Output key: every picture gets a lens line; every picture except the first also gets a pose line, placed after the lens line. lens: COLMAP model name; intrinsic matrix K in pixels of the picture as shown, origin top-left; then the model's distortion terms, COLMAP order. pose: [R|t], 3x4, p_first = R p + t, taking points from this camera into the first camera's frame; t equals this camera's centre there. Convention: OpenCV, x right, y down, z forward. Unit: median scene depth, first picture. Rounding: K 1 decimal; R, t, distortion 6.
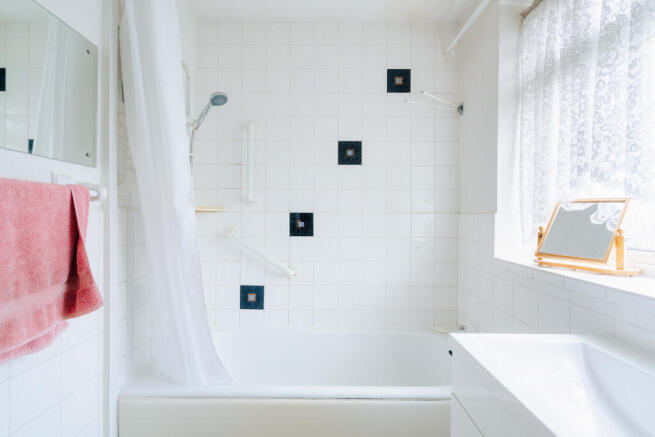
lens RADIAL K [[300.9, 0, 327.2], [0, 300.9, 220.0], [0, 0, 1]] dist [-0.005195, -0.000557]
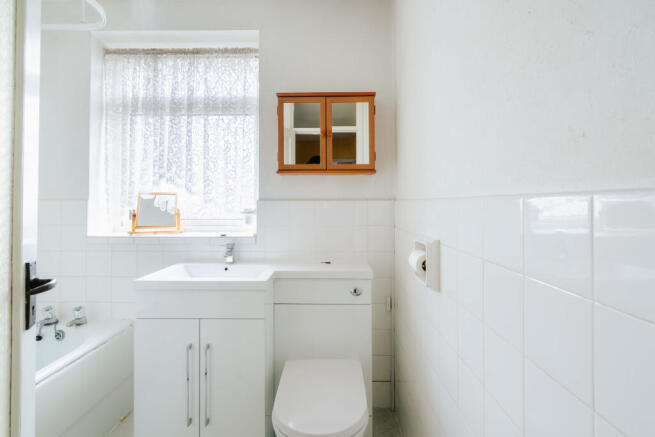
lens RADIAL K [[300.9, 0, 328.2], [0, 300.9, 213.1], [0, 0, 1]] dist [-0.005195, -0.000557]
pose [[0.009303, -0.037002, 0.999272, -0.812219], [0.007295, 0.999291, 0.036935, -0.007689], [-0.999930, 0.006947, 0.009566, 0.005579]]
